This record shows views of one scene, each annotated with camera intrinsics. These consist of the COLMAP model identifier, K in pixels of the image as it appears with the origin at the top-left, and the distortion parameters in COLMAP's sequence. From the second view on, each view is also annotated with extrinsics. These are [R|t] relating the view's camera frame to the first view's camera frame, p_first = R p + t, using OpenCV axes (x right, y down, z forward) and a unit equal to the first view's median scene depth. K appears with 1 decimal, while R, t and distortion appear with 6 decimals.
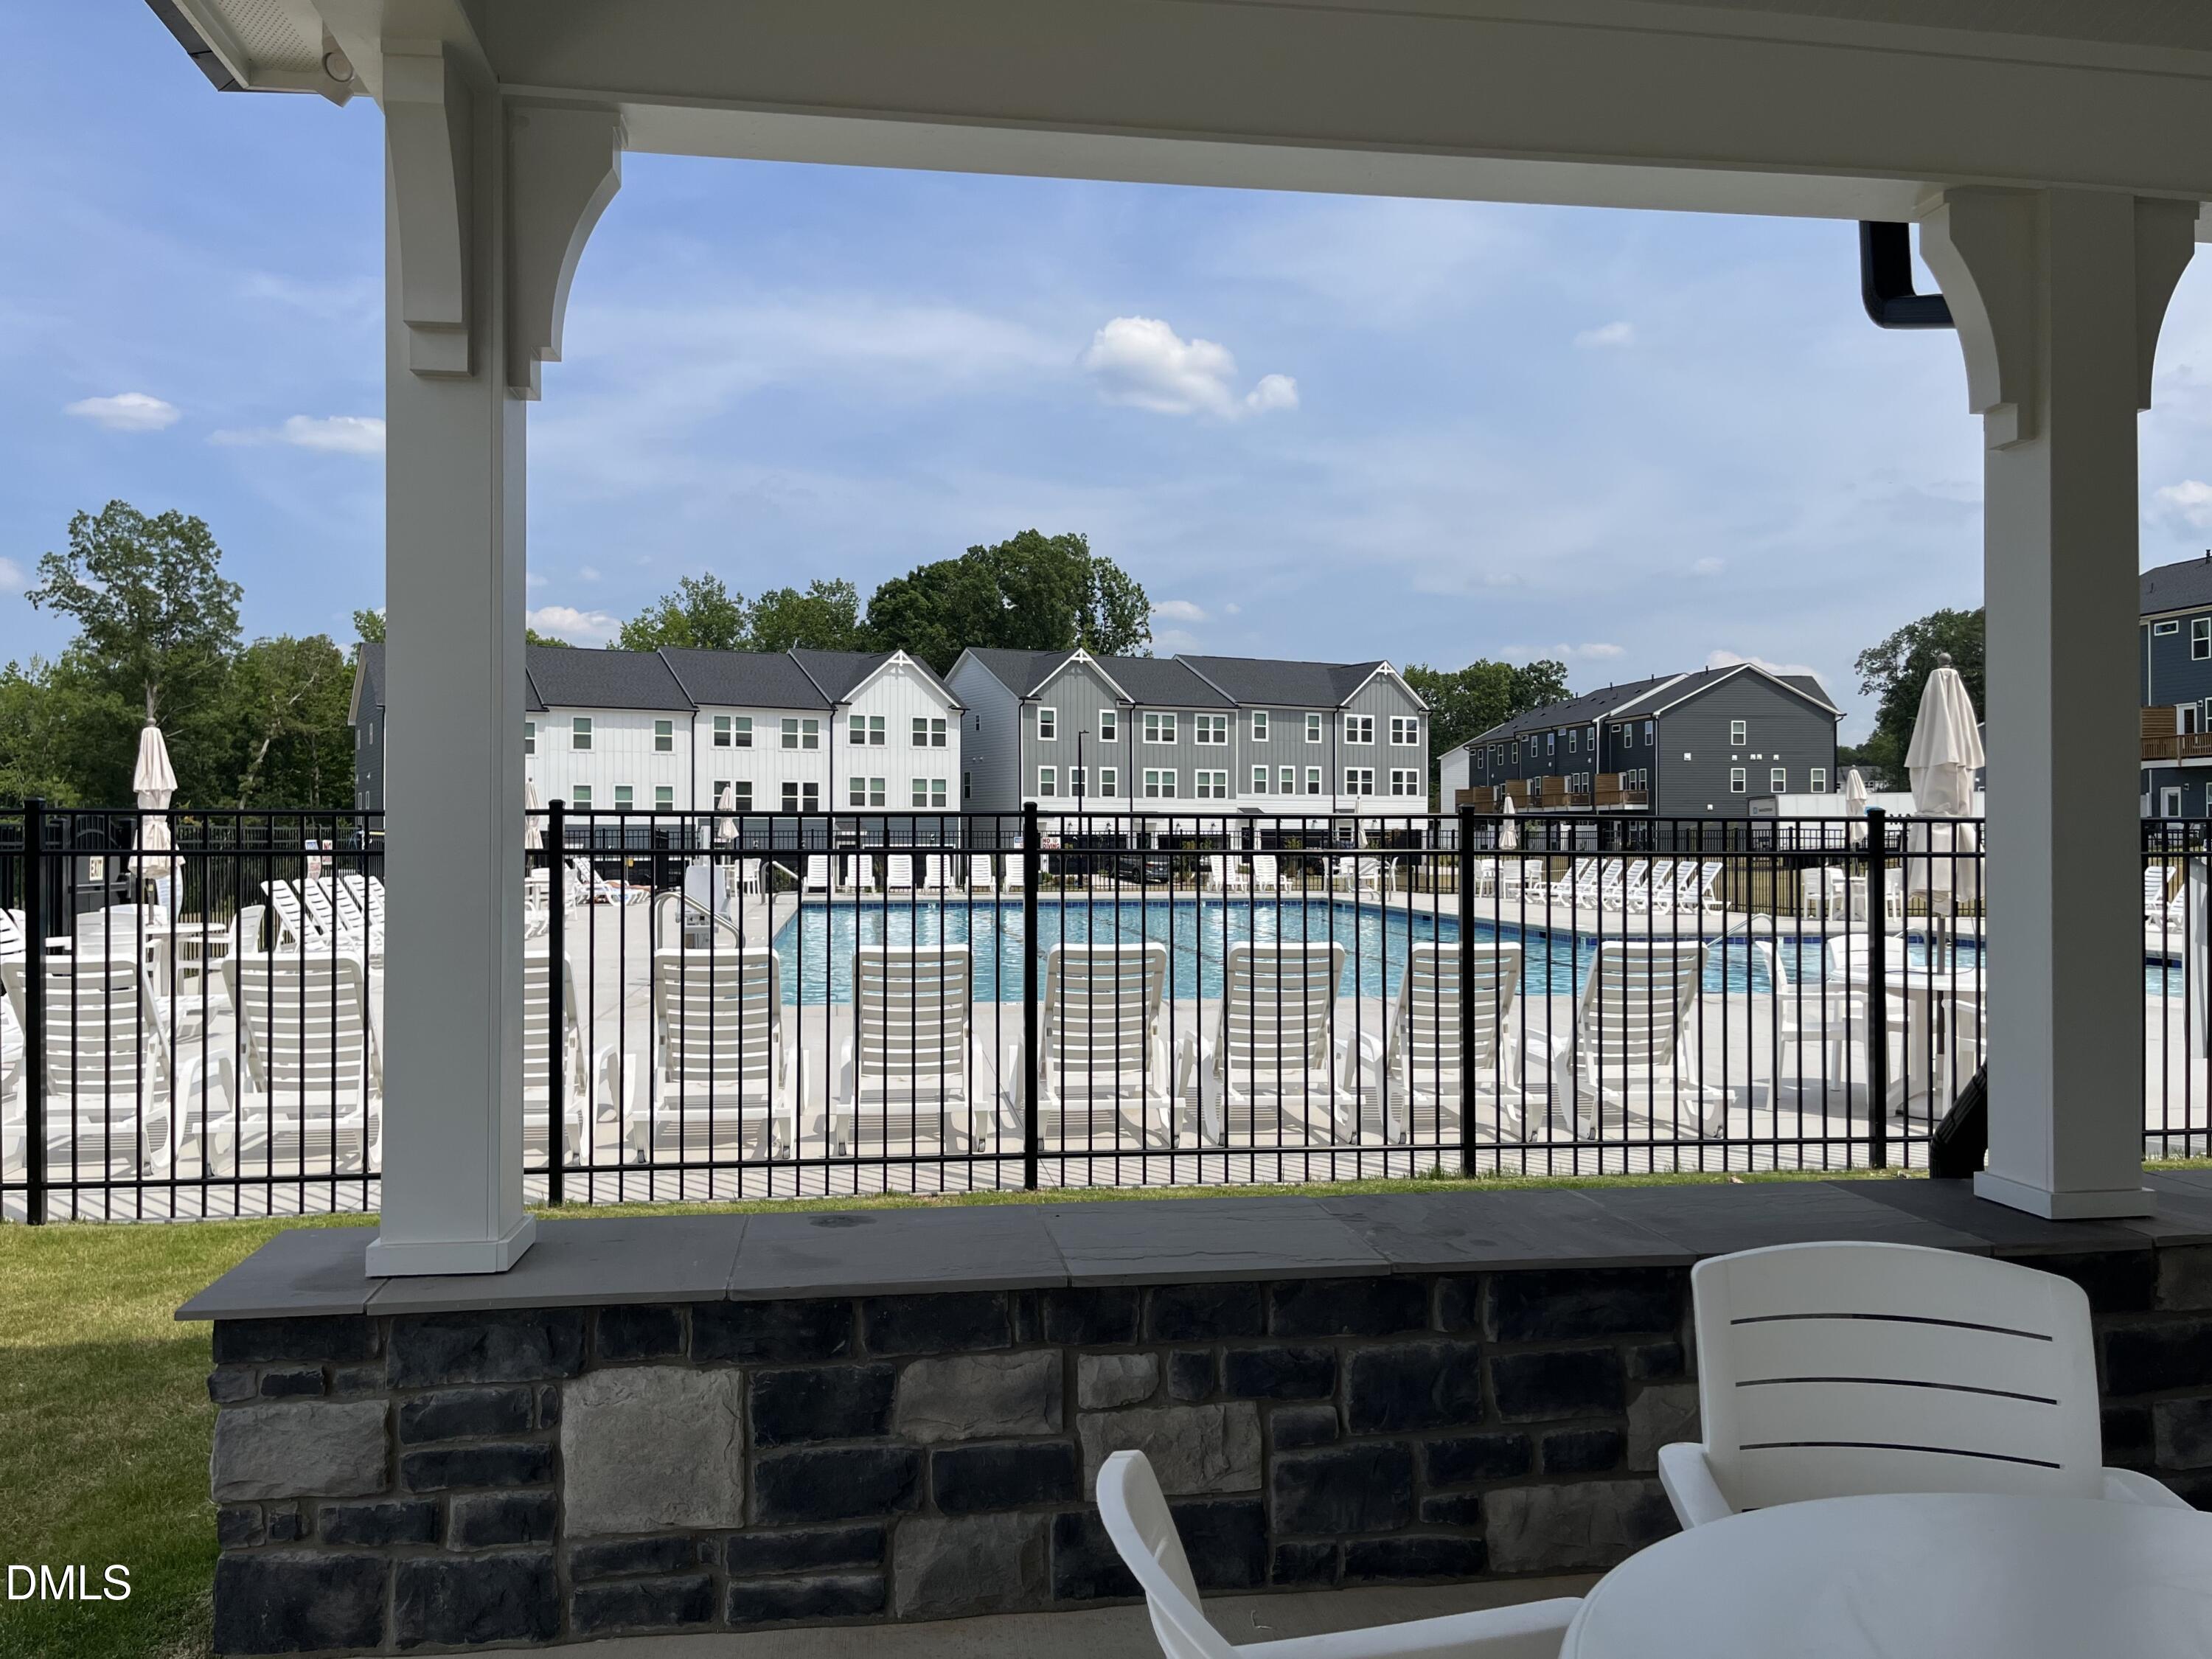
lens RADIAL K [[1767.5, 0, 1106.0], [0, 1767.5, 829.5], [0, 0, 1]] dist [0.004220, 0.001713]
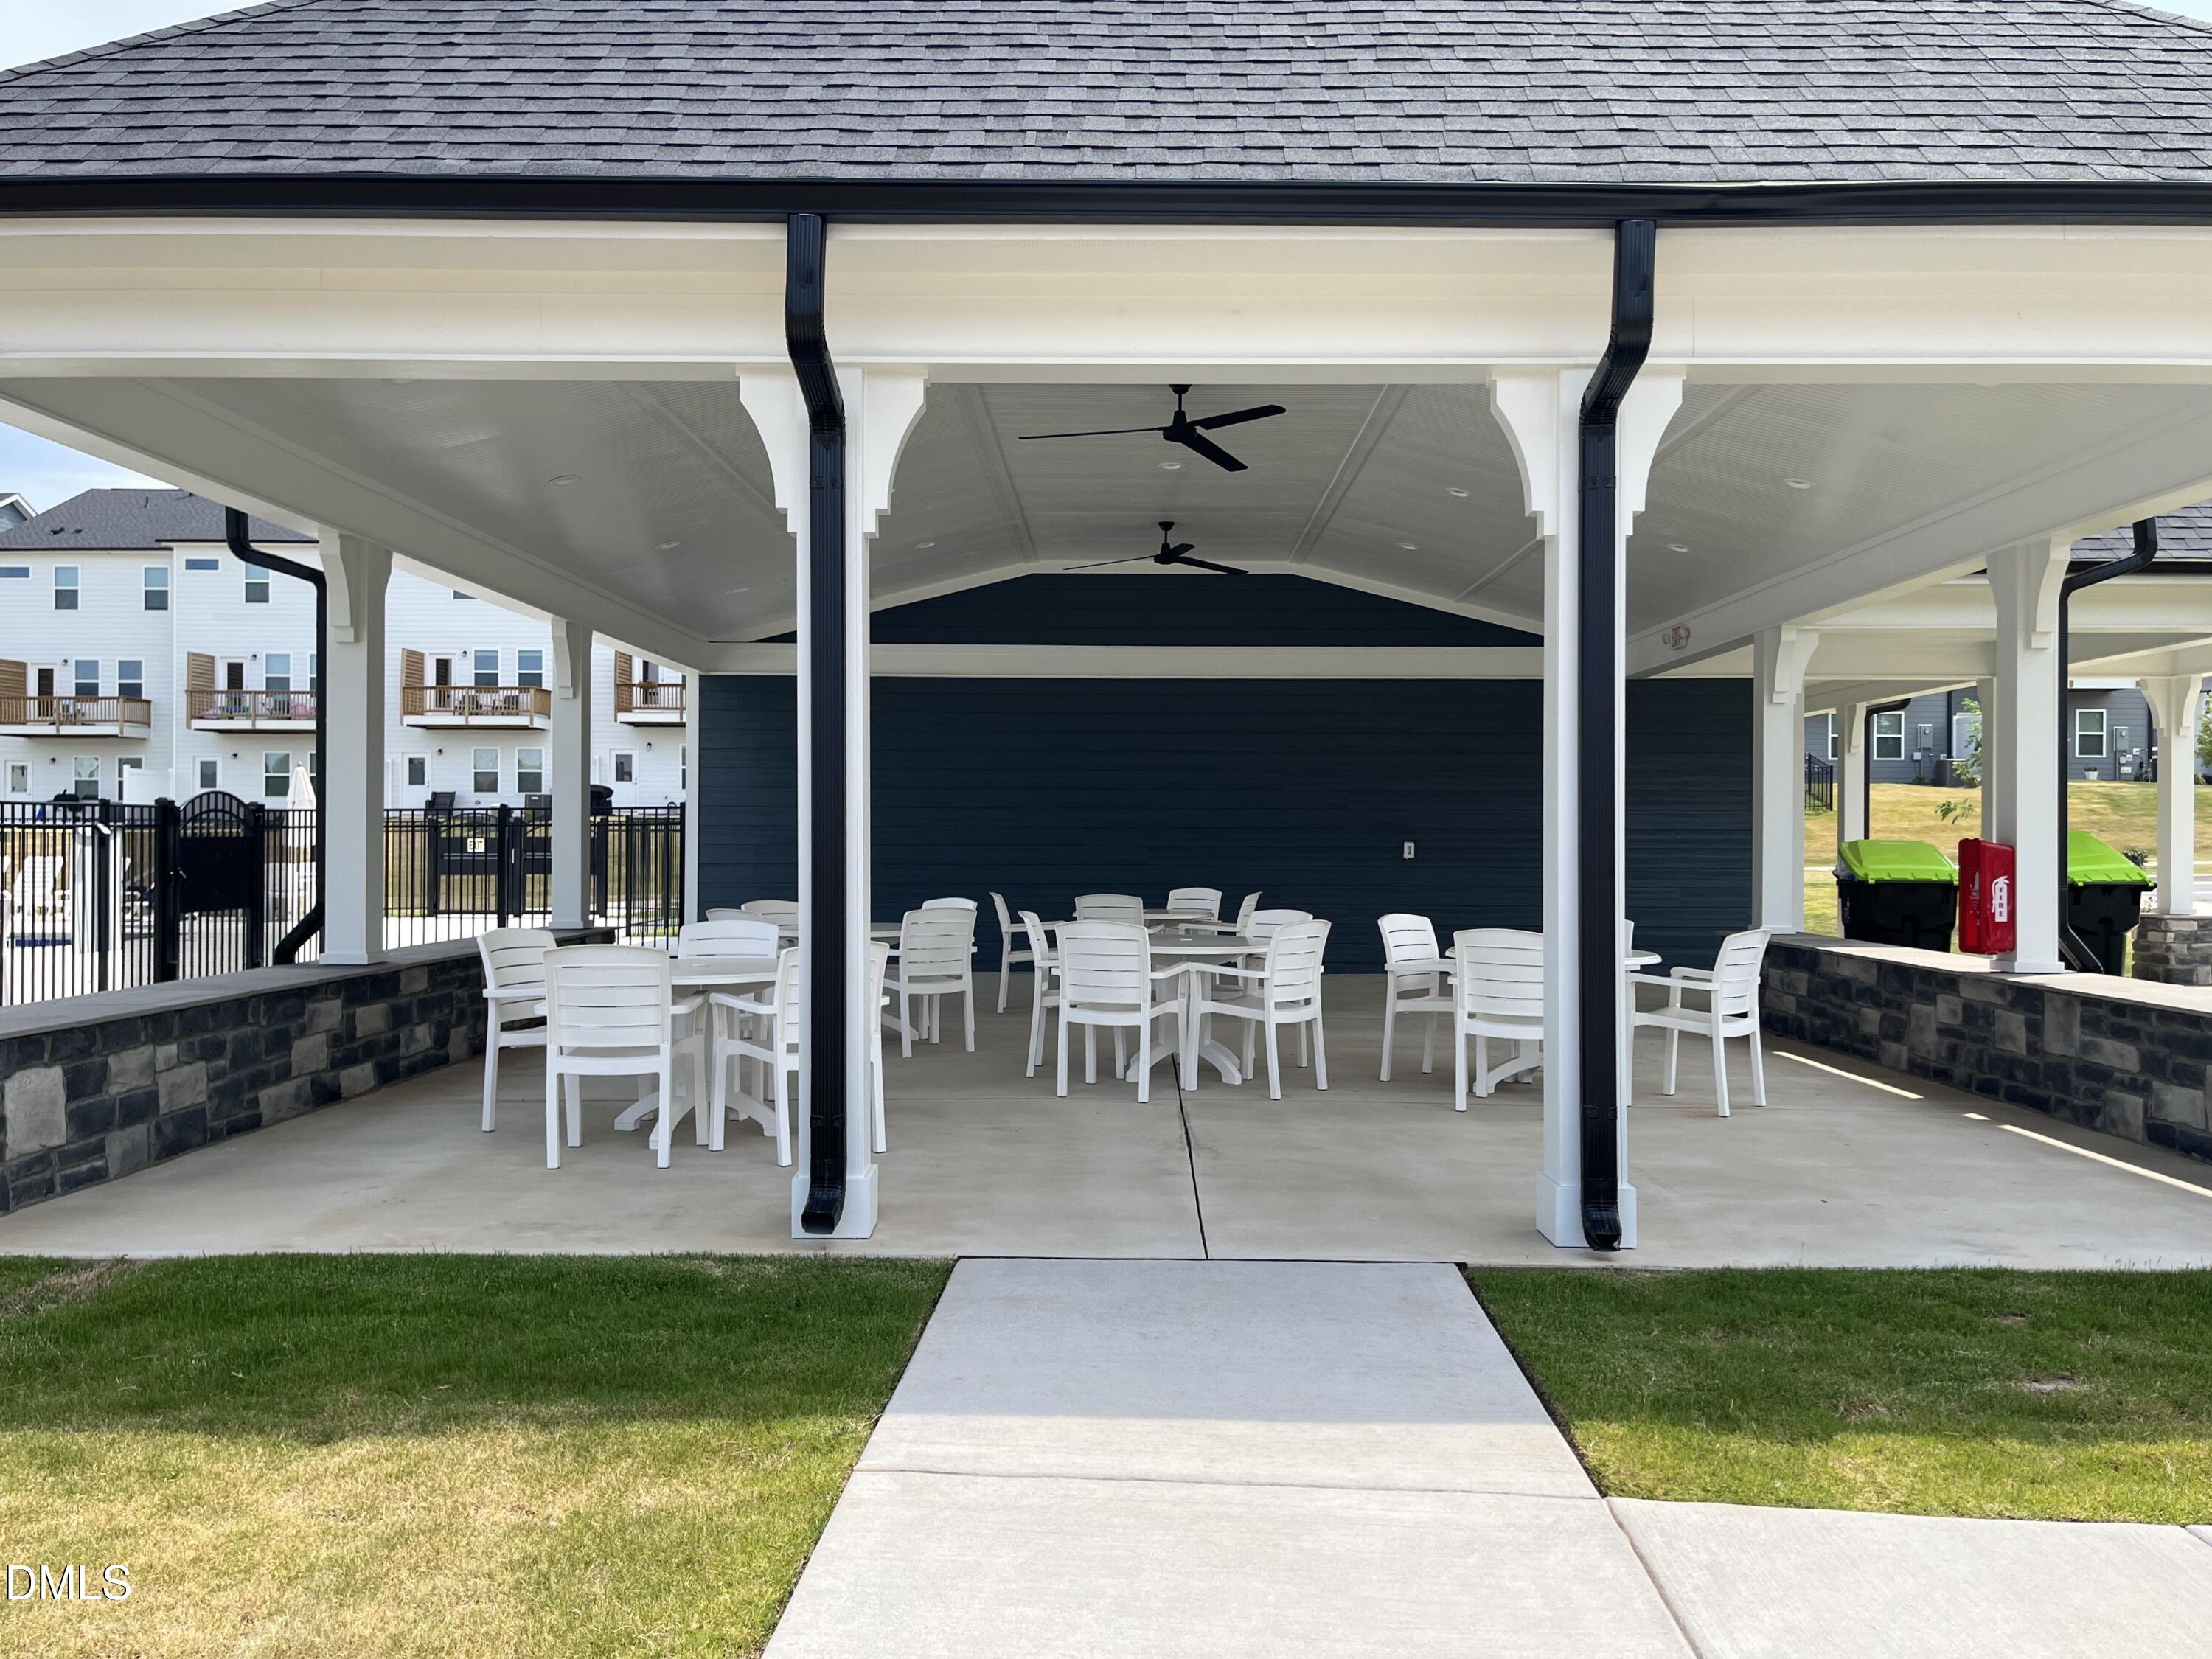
lens RADIAL K [[1767.5, 0, 1106.0], [0, 1767.5, 829.5], [0, 0, 1]] dist [0.004220, 0.001713]
pose [[0.163226, 0.009906, 0.986539, -1.968671], [-0.007799, 0.999931, -0.008750, 0.048580], [-0.986558, -0.006266, 0.163292, -0.475643]]
